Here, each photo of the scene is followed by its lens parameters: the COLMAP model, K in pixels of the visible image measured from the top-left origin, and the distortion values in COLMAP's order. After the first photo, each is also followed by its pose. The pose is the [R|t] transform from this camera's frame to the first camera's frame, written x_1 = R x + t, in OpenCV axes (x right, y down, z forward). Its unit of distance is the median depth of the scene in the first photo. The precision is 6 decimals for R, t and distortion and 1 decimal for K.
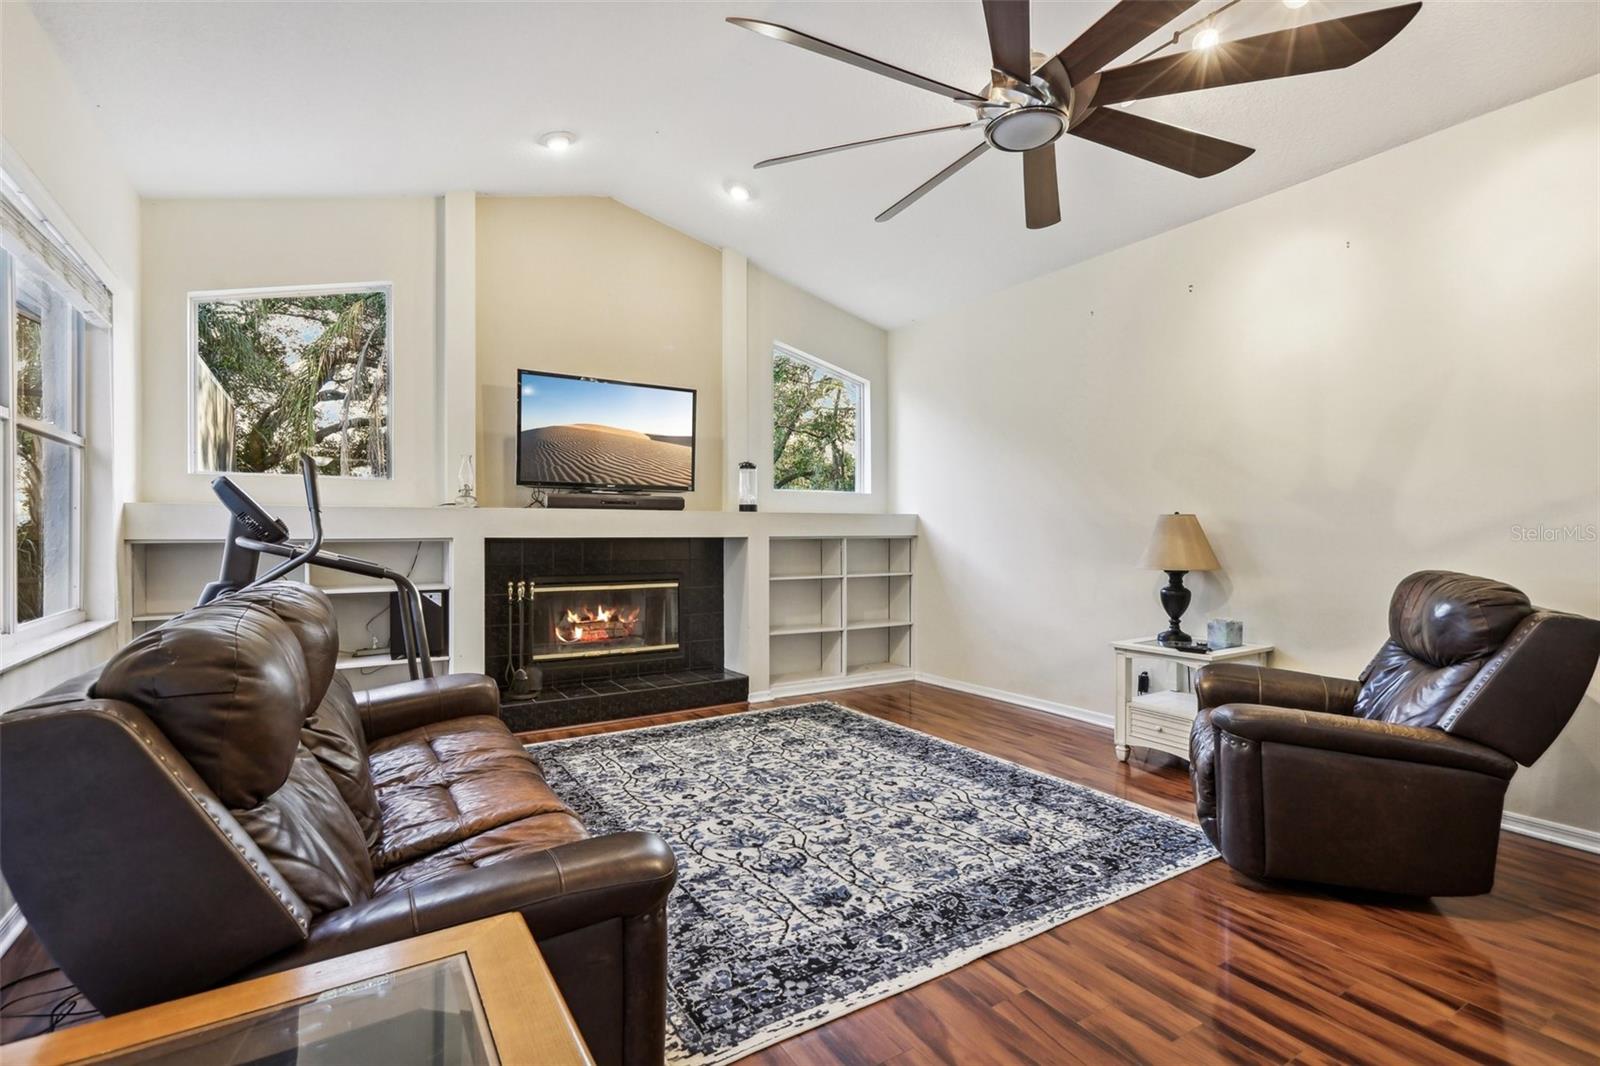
lens RADIAL K [[739.8, 0, 803.8], [0, 739.8, 523.5], [0, 0, 1]] dist [-0.004260, 0.011687]
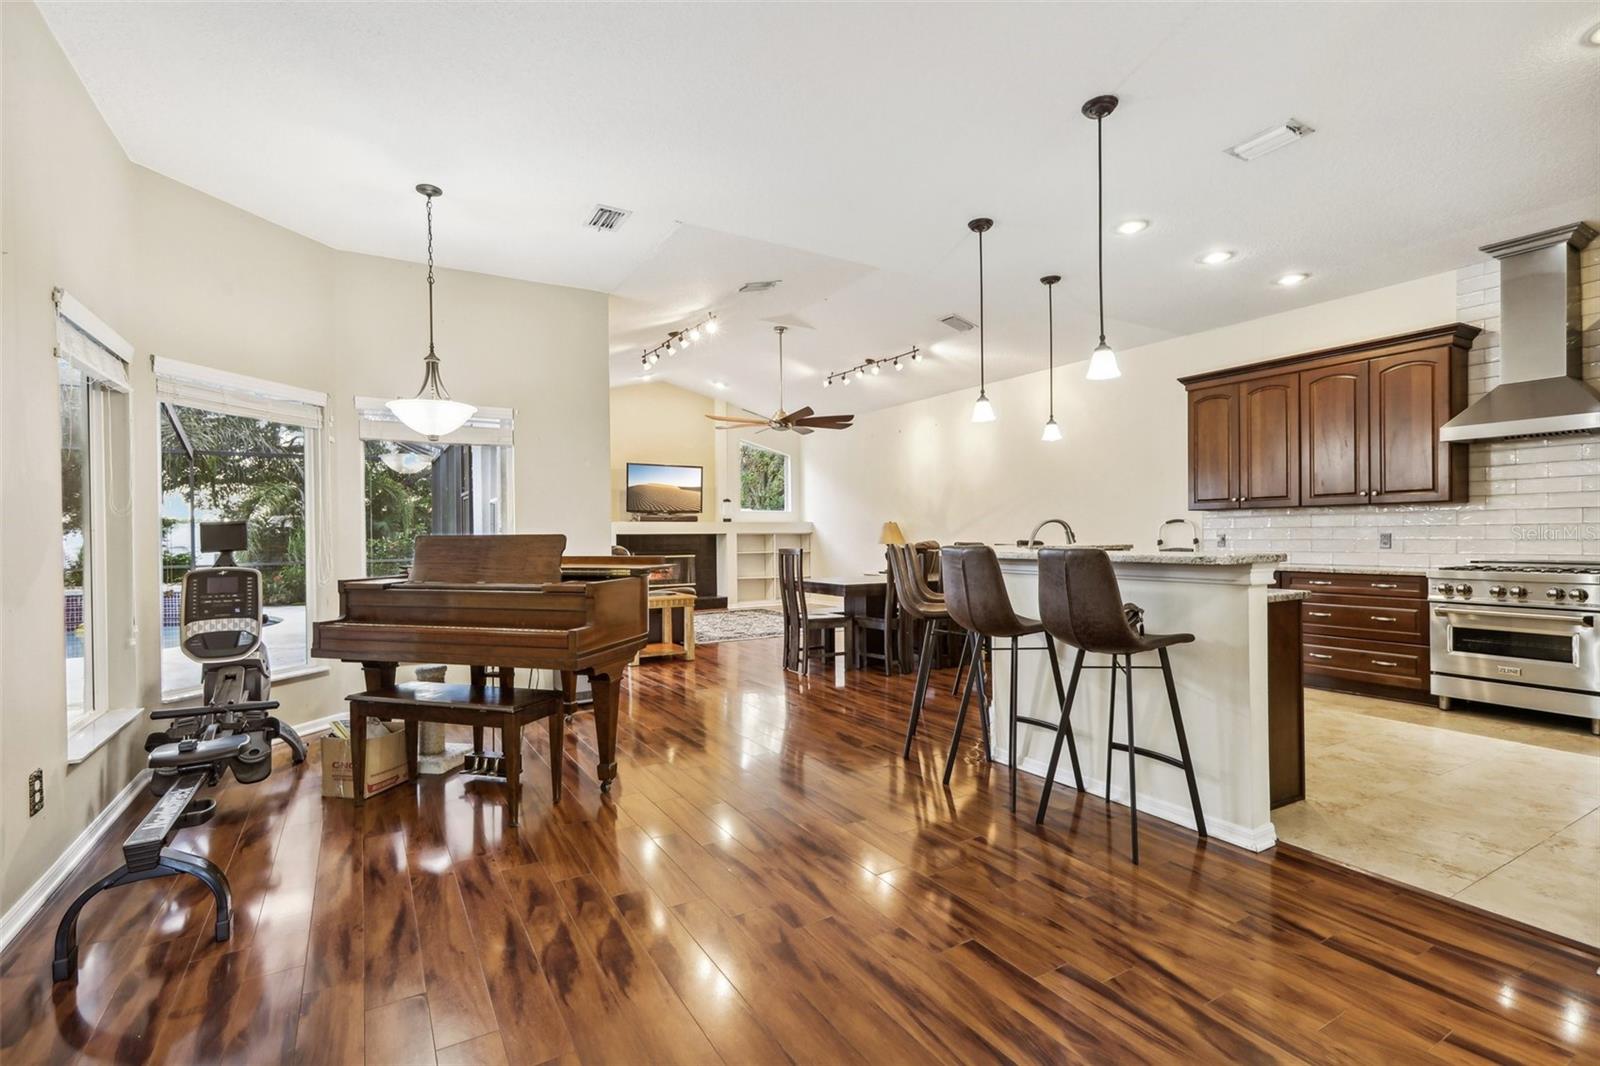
lens RADIAL K [[733.2, 0, 796.4], [0, 733.2, 531.8], [0, 0, 1]] dist [-0.005421, 0.012209]
pose [[0.999815, -0.009386, -0.016780, 0.162308], [0.009550, 0.999908, 0.009677, -0.005510], [0.016688, -0.009836, 0.999812, -1.134912]]
